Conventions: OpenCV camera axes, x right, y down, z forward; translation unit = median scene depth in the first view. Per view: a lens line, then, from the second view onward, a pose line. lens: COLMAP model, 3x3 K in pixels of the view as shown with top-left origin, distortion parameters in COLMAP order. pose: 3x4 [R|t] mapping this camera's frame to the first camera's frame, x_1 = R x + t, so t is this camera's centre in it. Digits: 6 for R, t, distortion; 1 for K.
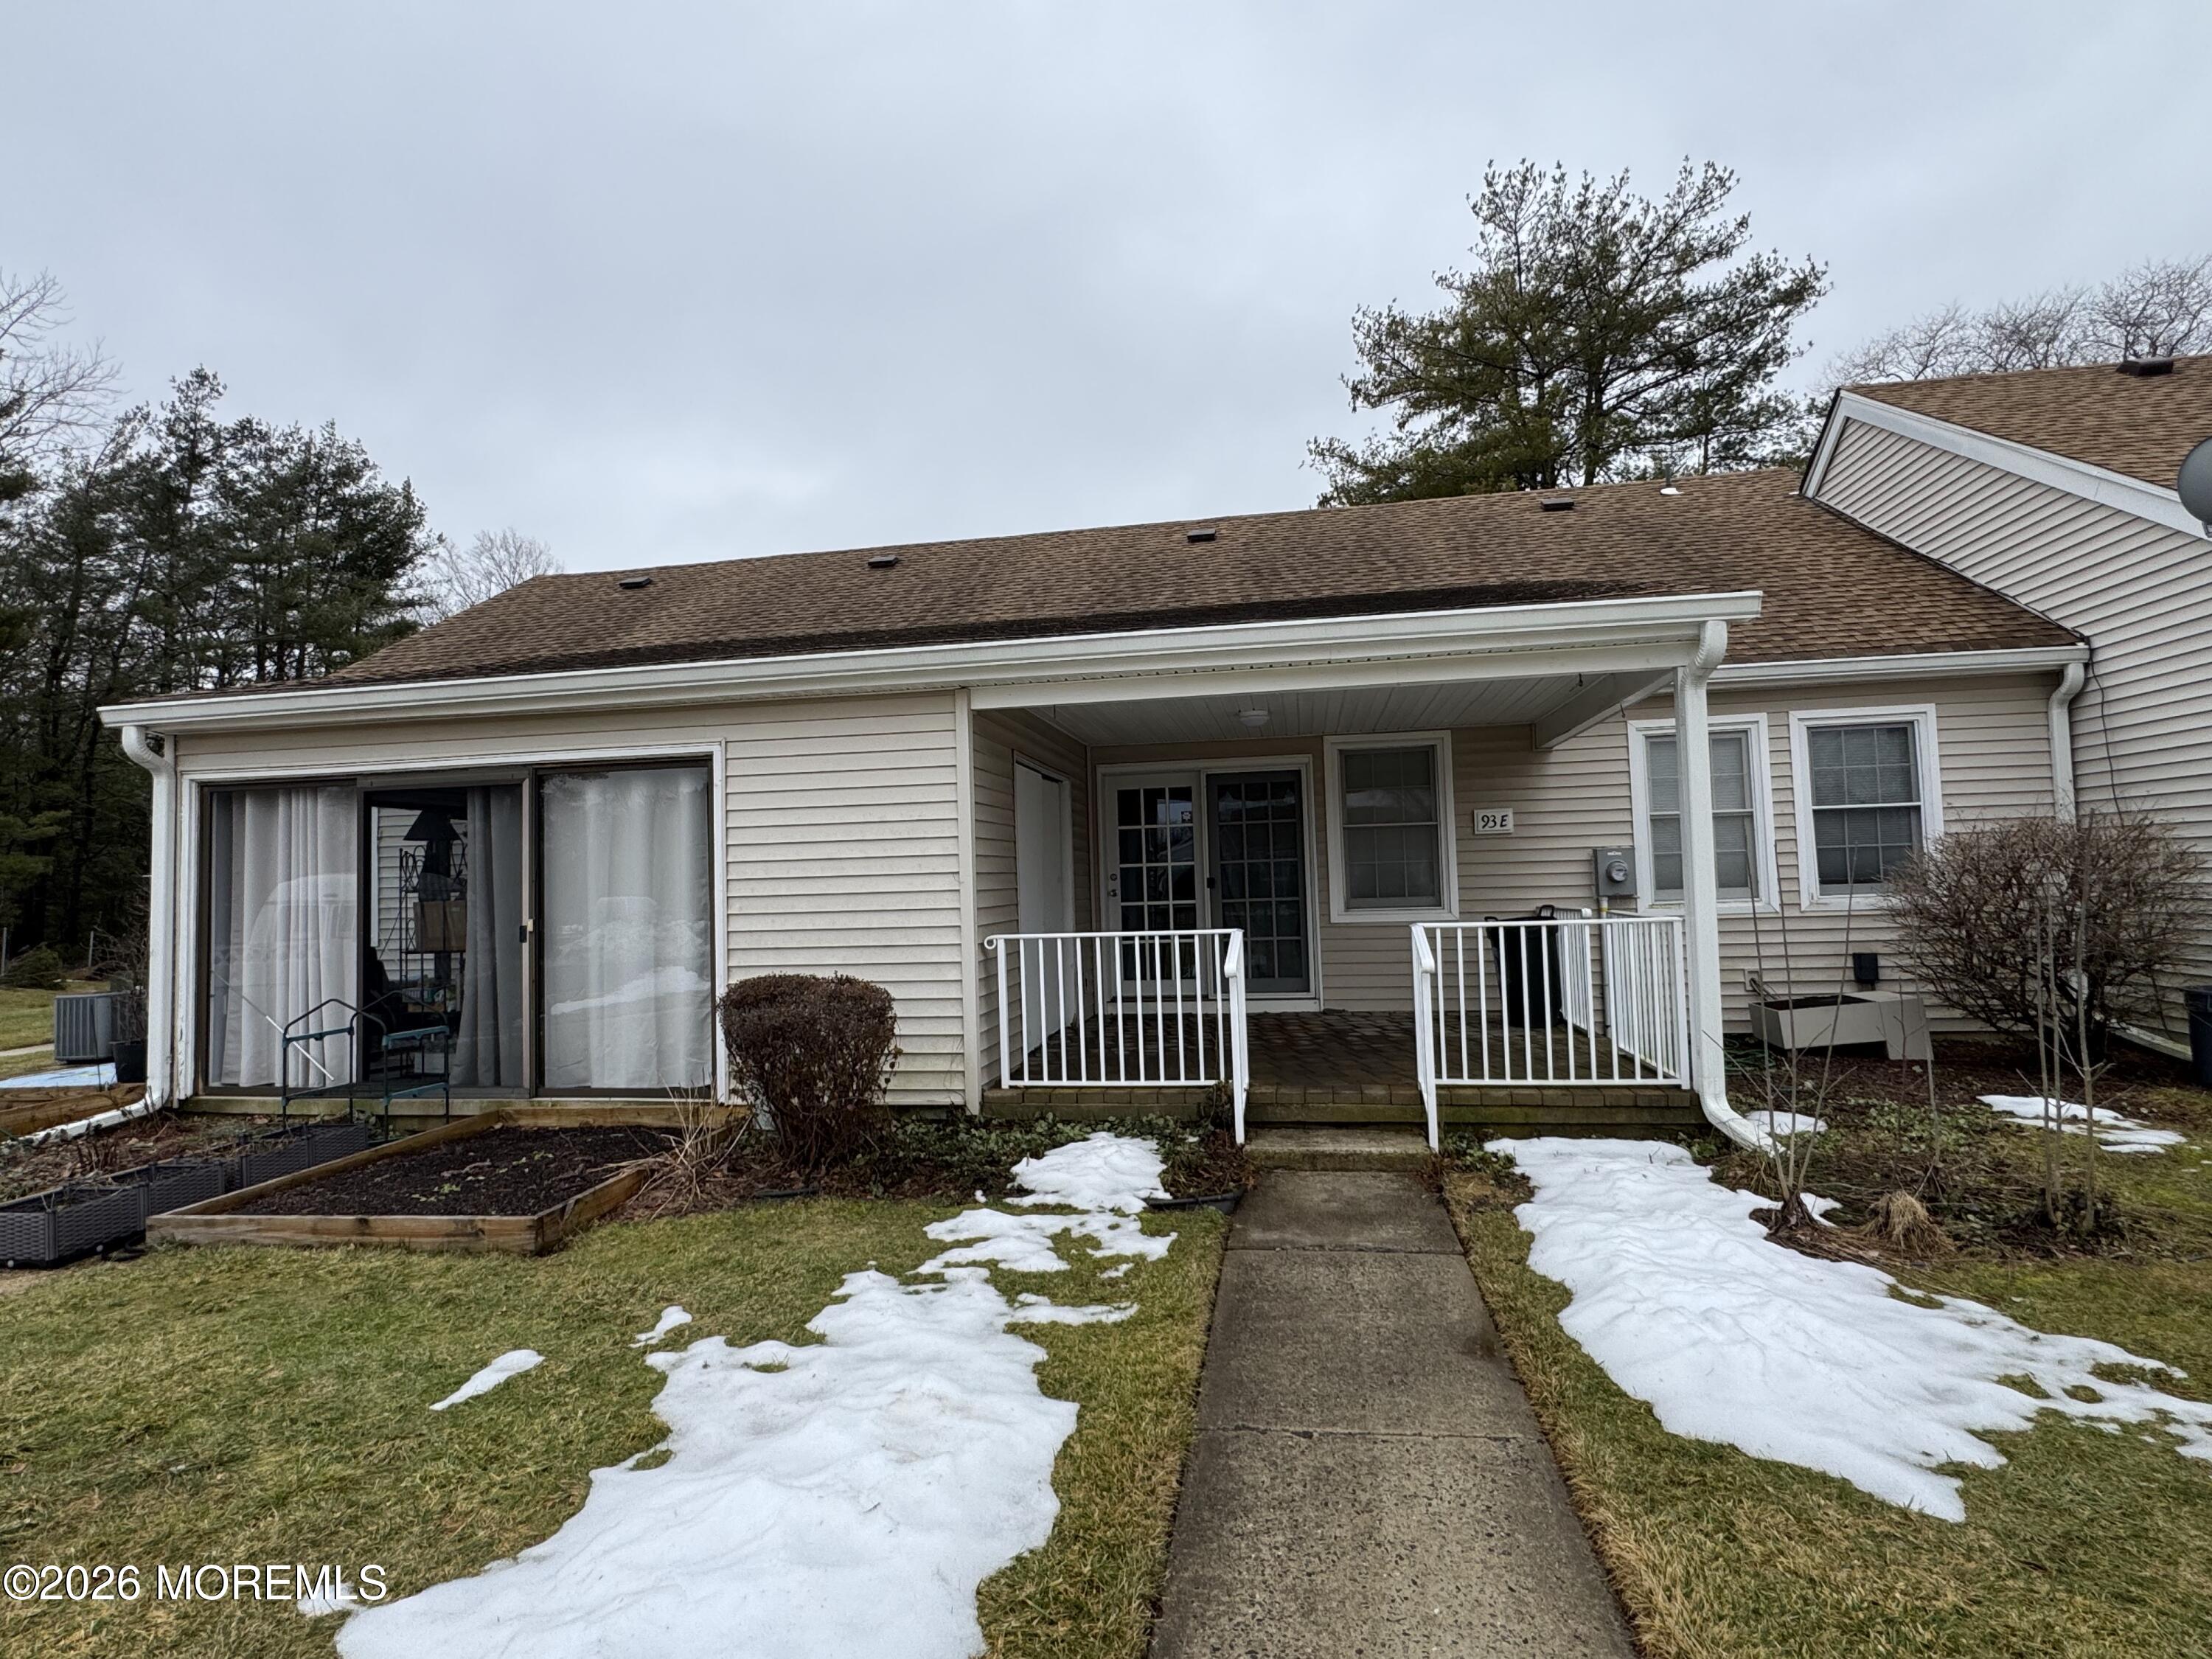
lens RADIAL K [[1145.6, 0, 1106.0], [0, 1145.6, 829.5], [0, 0, 1]] dist [0.000232, -0.000693]
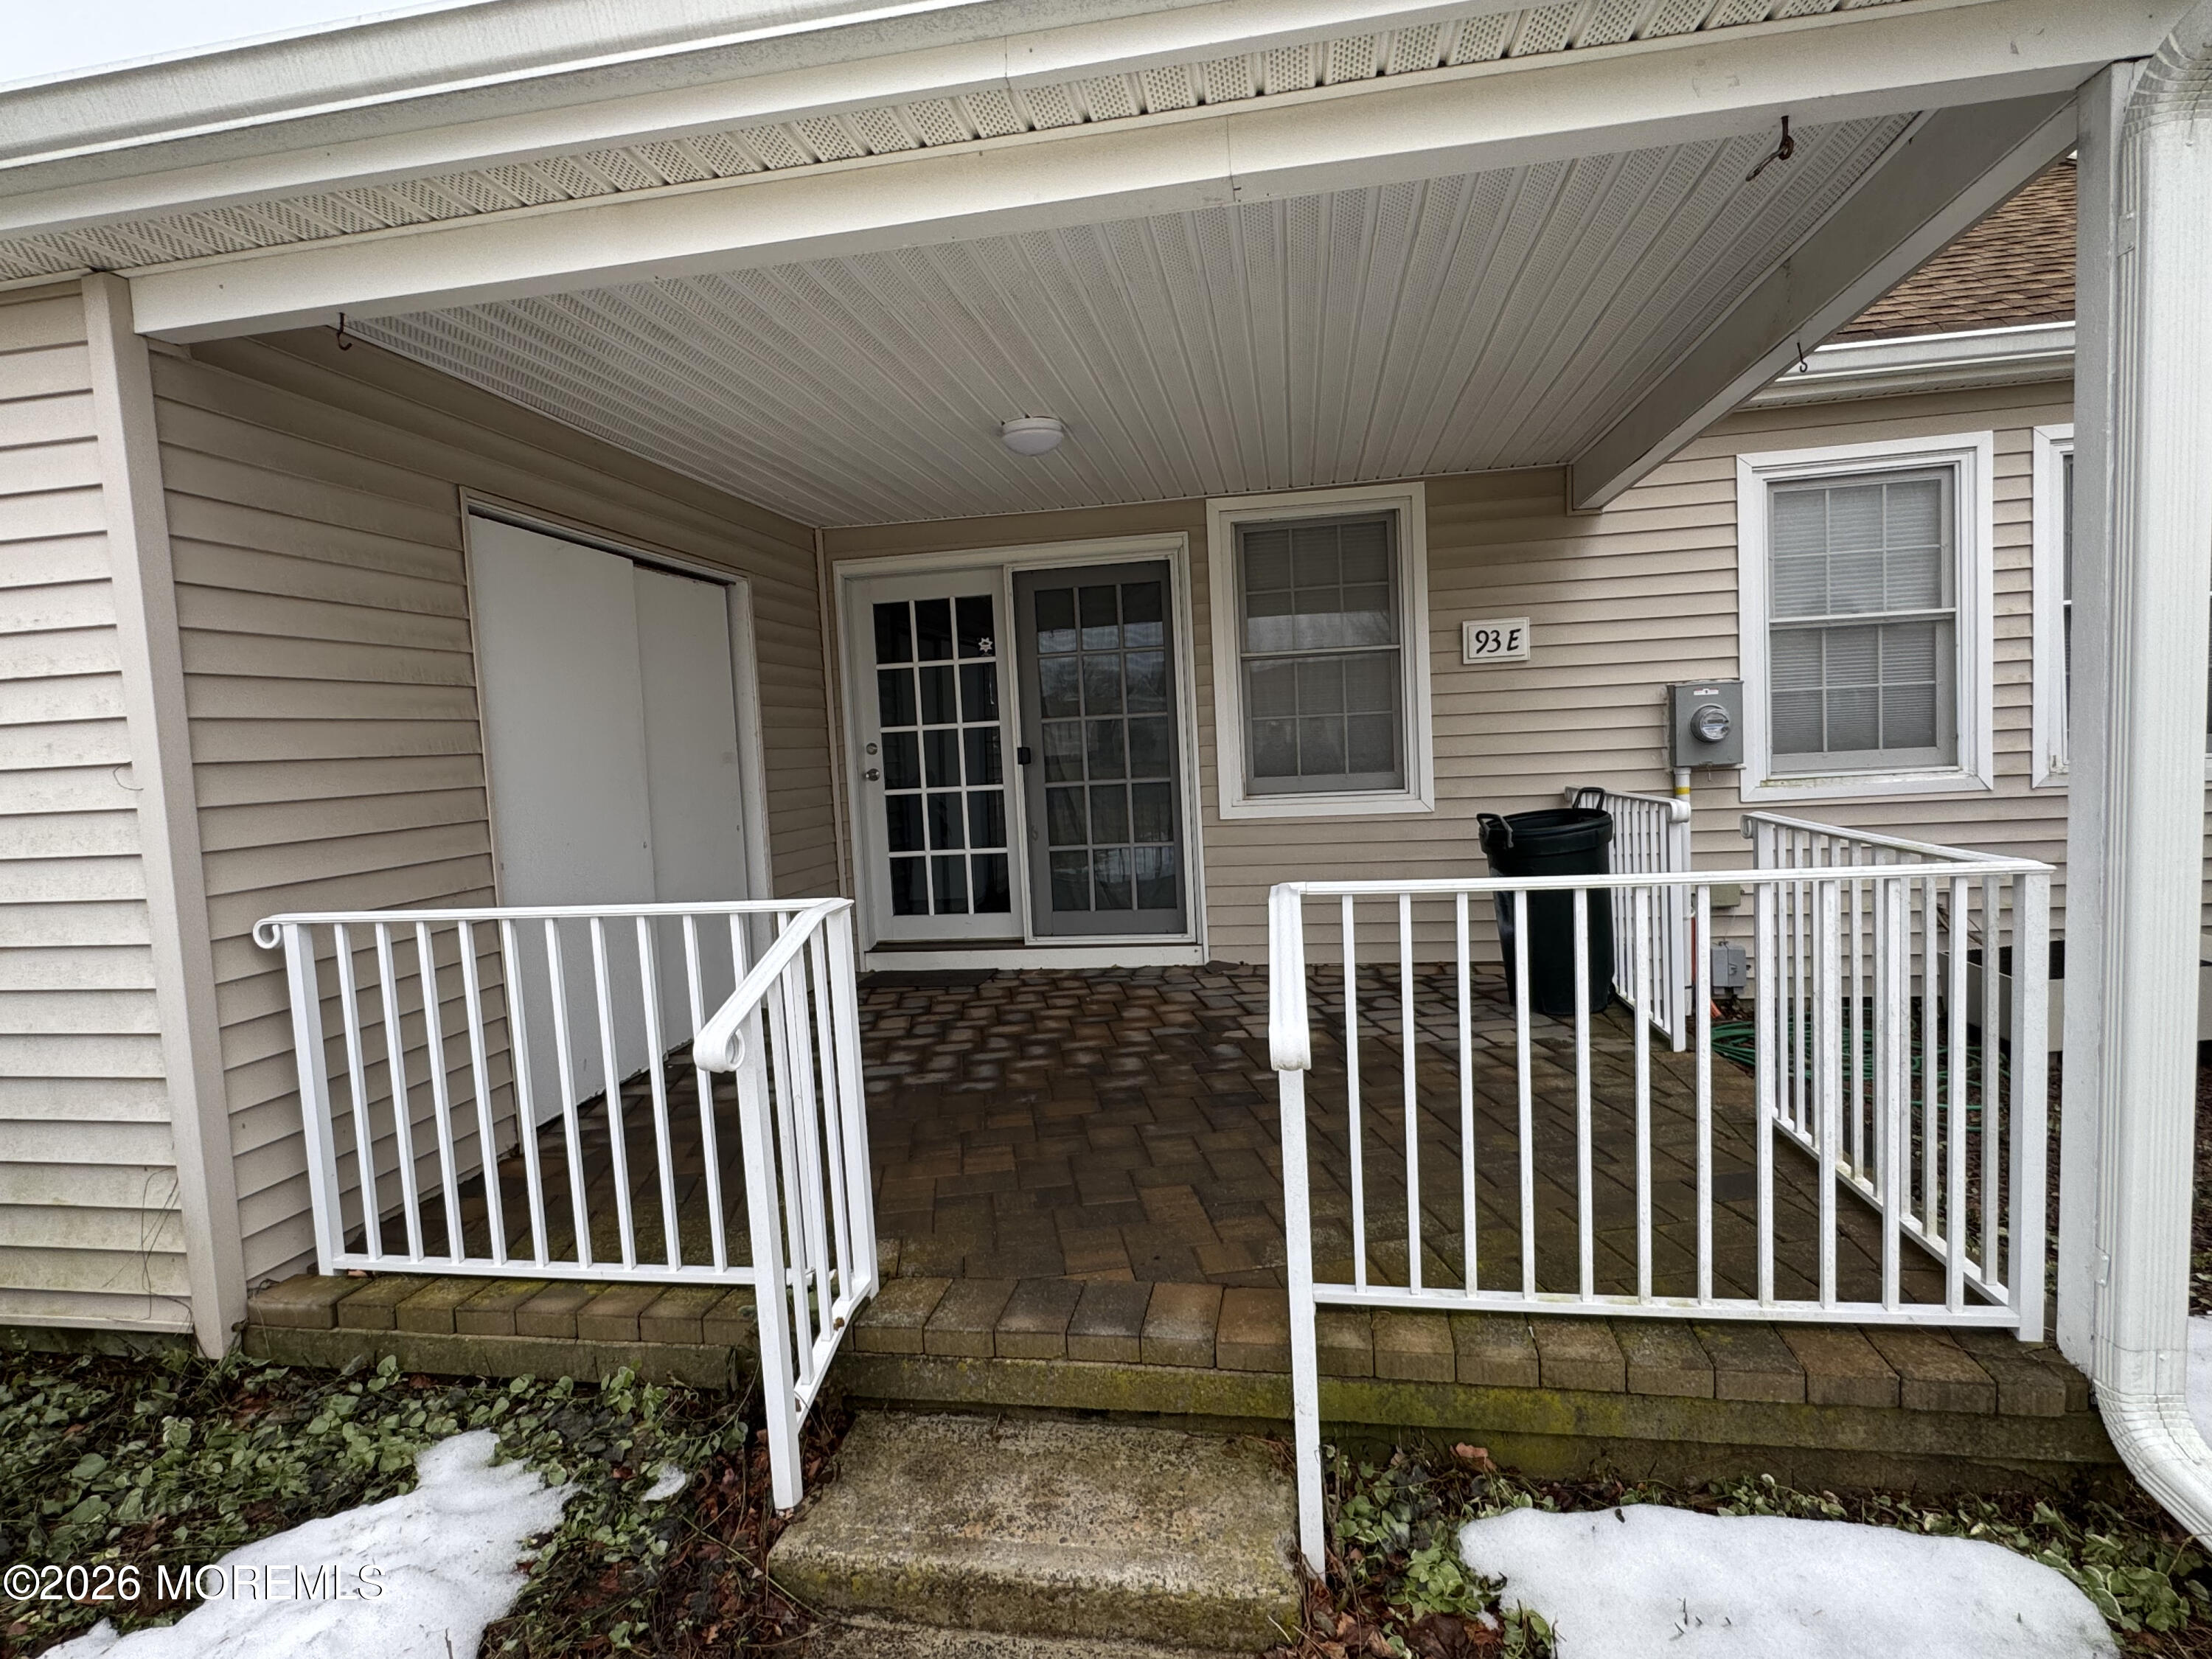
lens RADIAL K [[1145.6, 0, 1106.0], [0, 1145.6, 829.5], [0, 0, 1]] dist [0.000232, -0.000693]
pose [[0.999789, -0.020133, 0.004012, 0.141305], [0.019485, 0.992186, 0.123234, 0.012758], [-0.006462, -0.123130, 0.992370, 0.427542]]
